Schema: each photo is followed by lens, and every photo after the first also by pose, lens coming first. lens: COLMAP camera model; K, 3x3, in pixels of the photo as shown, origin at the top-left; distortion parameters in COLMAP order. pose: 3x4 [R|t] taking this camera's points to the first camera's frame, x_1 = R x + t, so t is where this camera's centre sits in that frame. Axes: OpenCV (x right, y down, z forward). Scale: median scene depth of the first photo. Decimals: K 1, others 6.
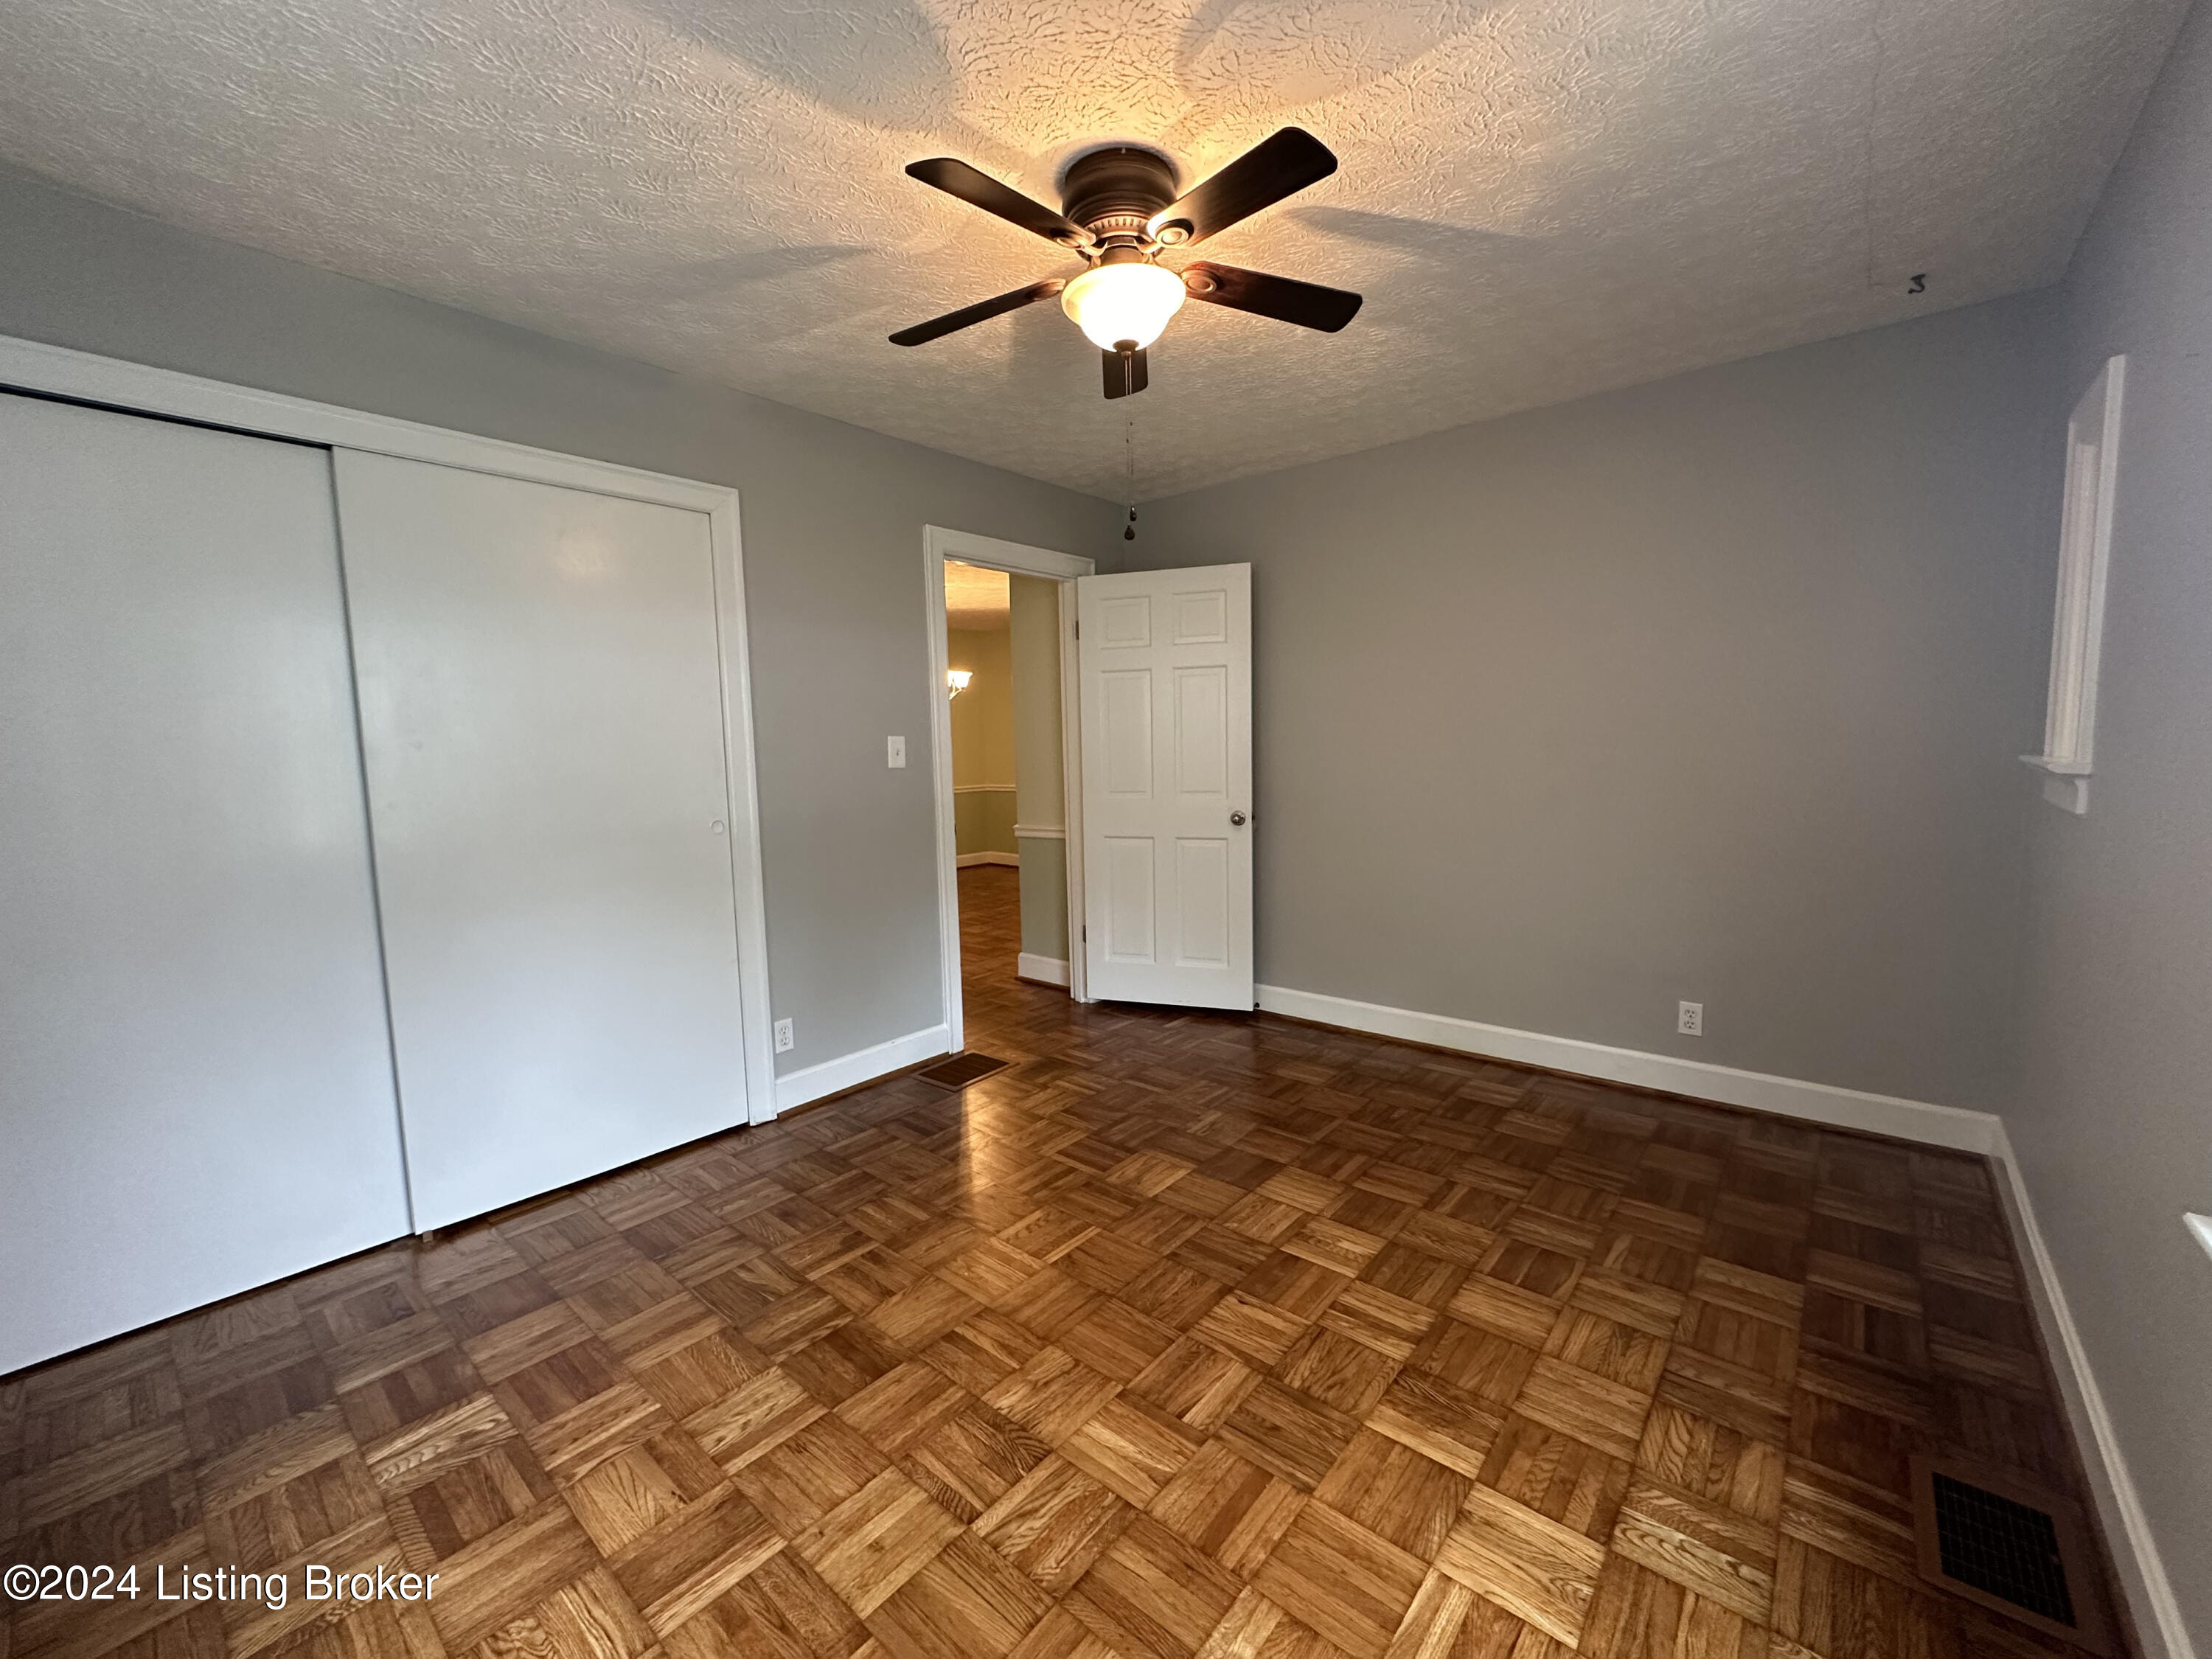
lens RADIAL K [[886.5, 0, 1106.1], [0, 886.5, 828.9], [0, 0, 1]] dist [-0.002051, 0.000238]
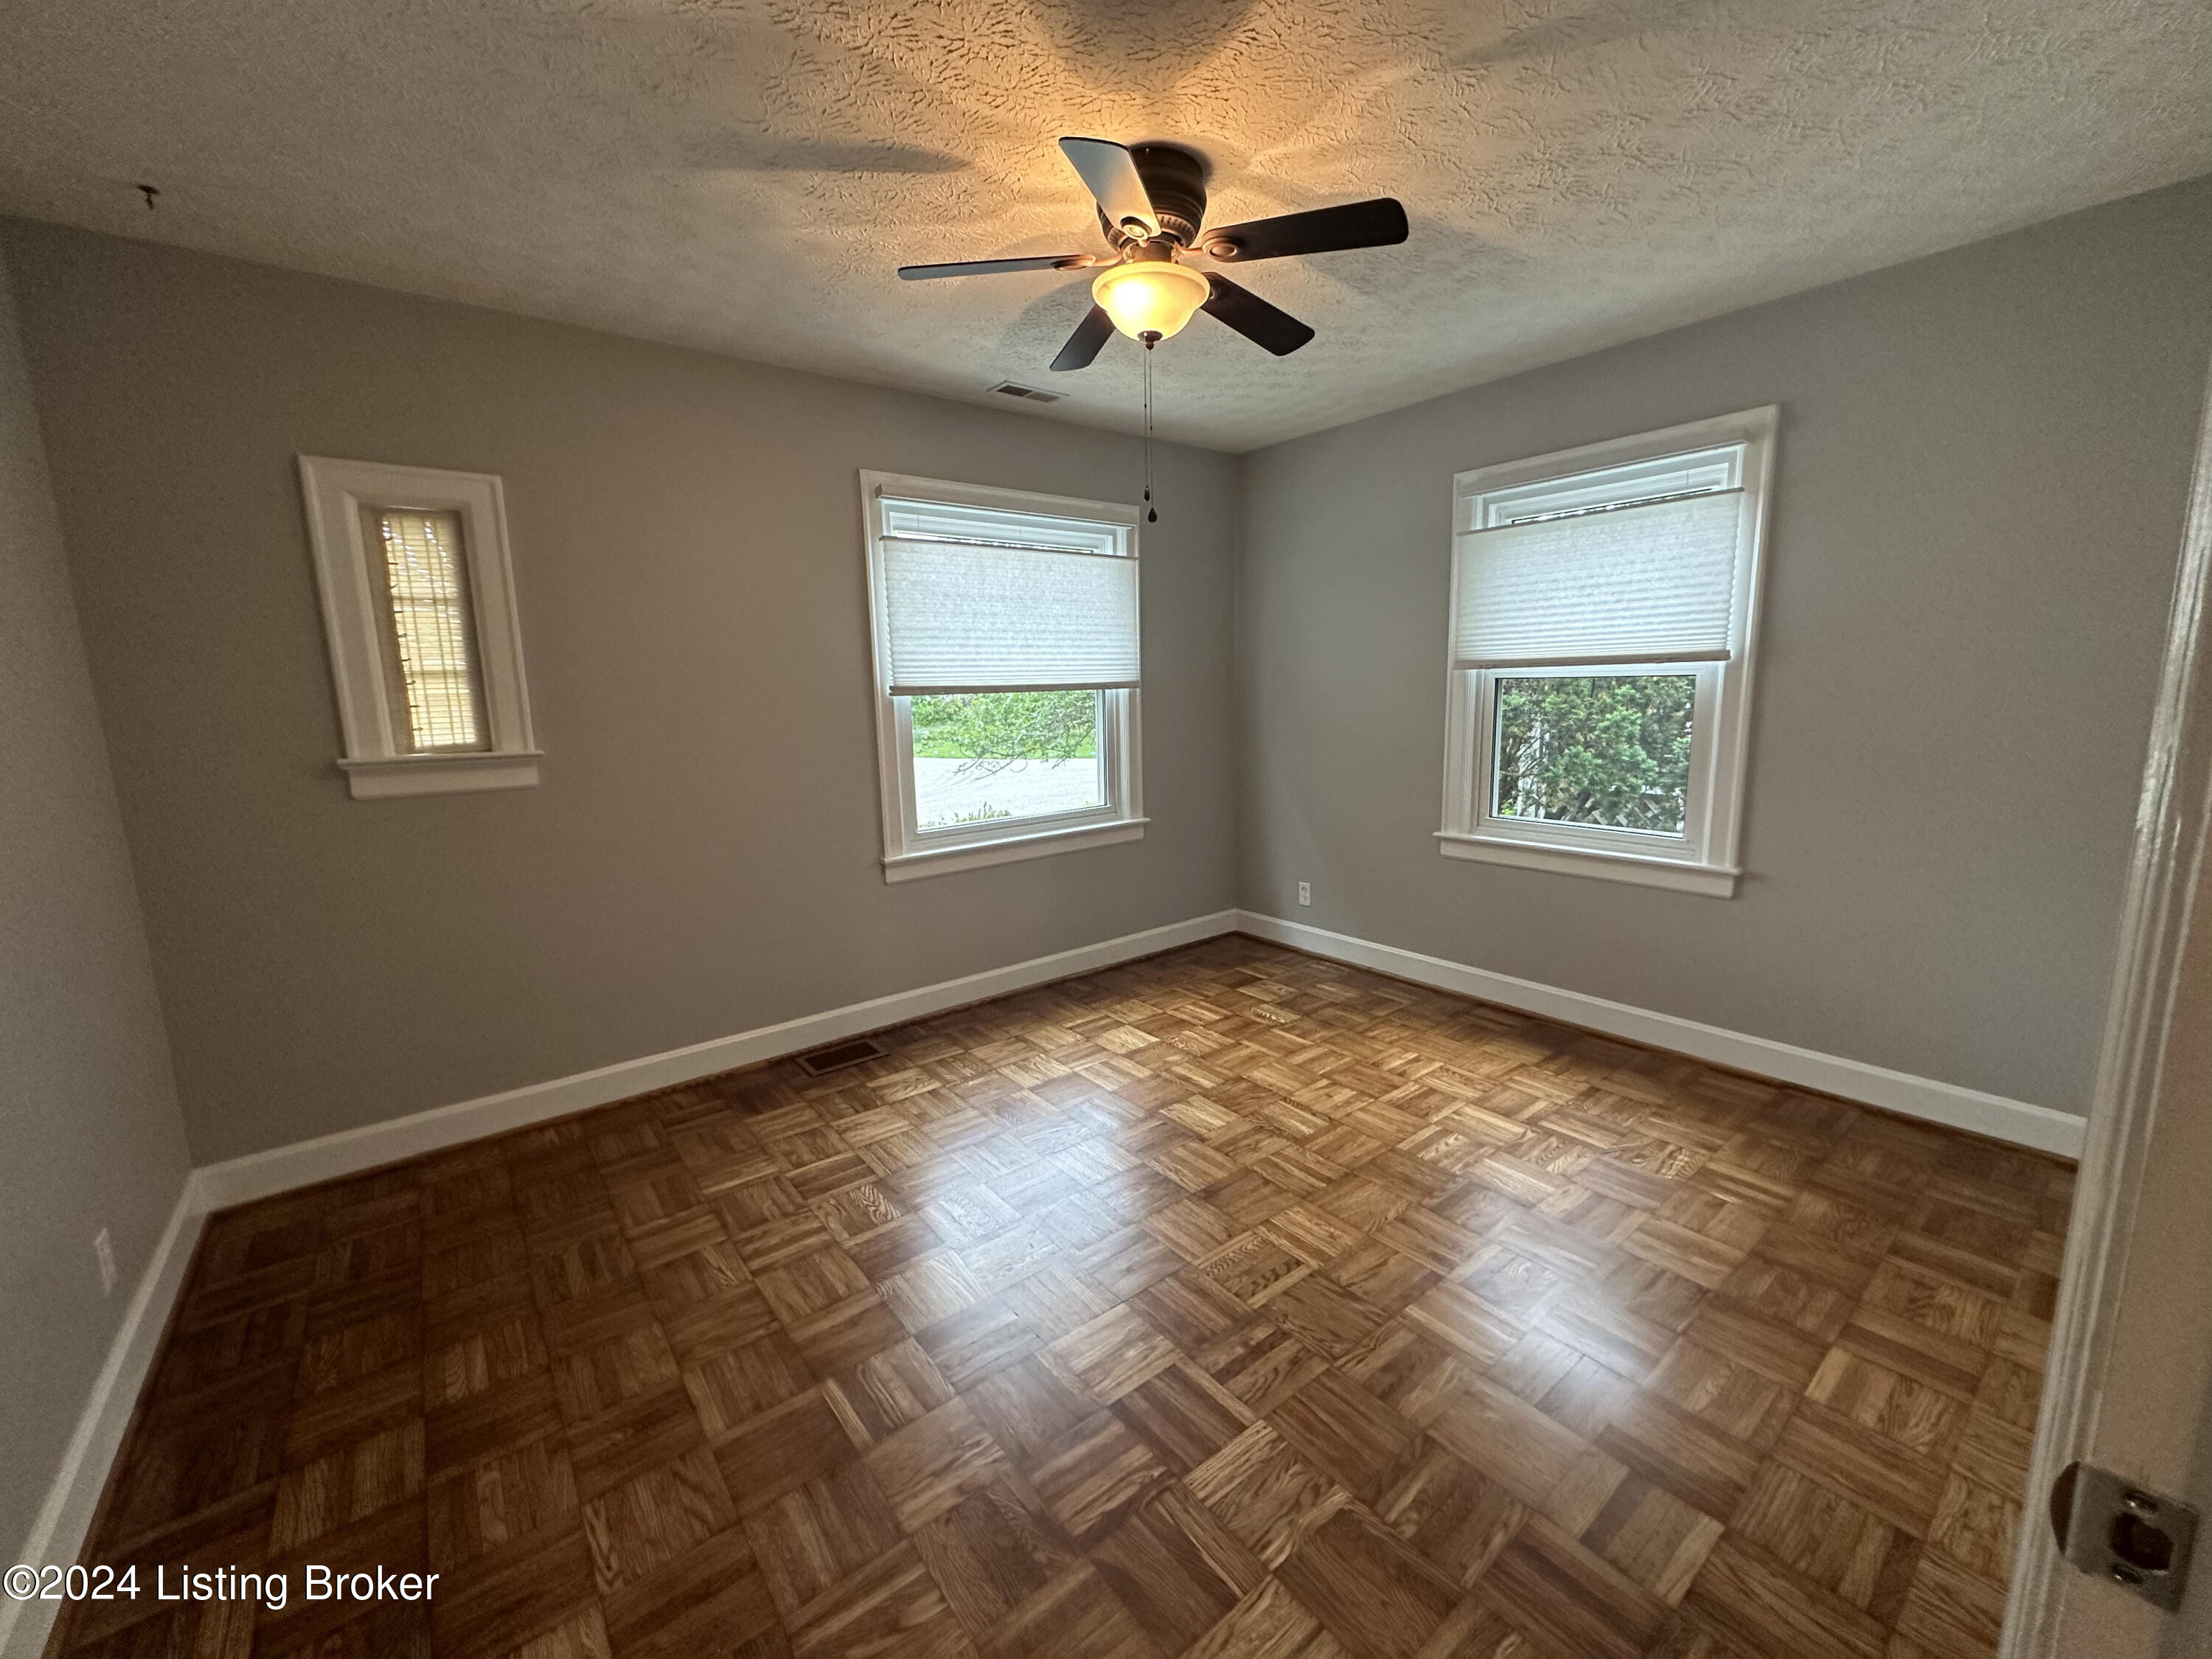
lens RADIAL K [[886.5, 0, 1107.2], [0, 886.5, 829.4], [0, 0, 1]] dist [-0.002051, 0.000238]
pose [[-0.979550, 0.012843, 0.200789, -0.144133], [0.063464, 0.966737, 0.247775, -0.261813], [-0.190928, 0.255451, -0.947782, 2.384037]]
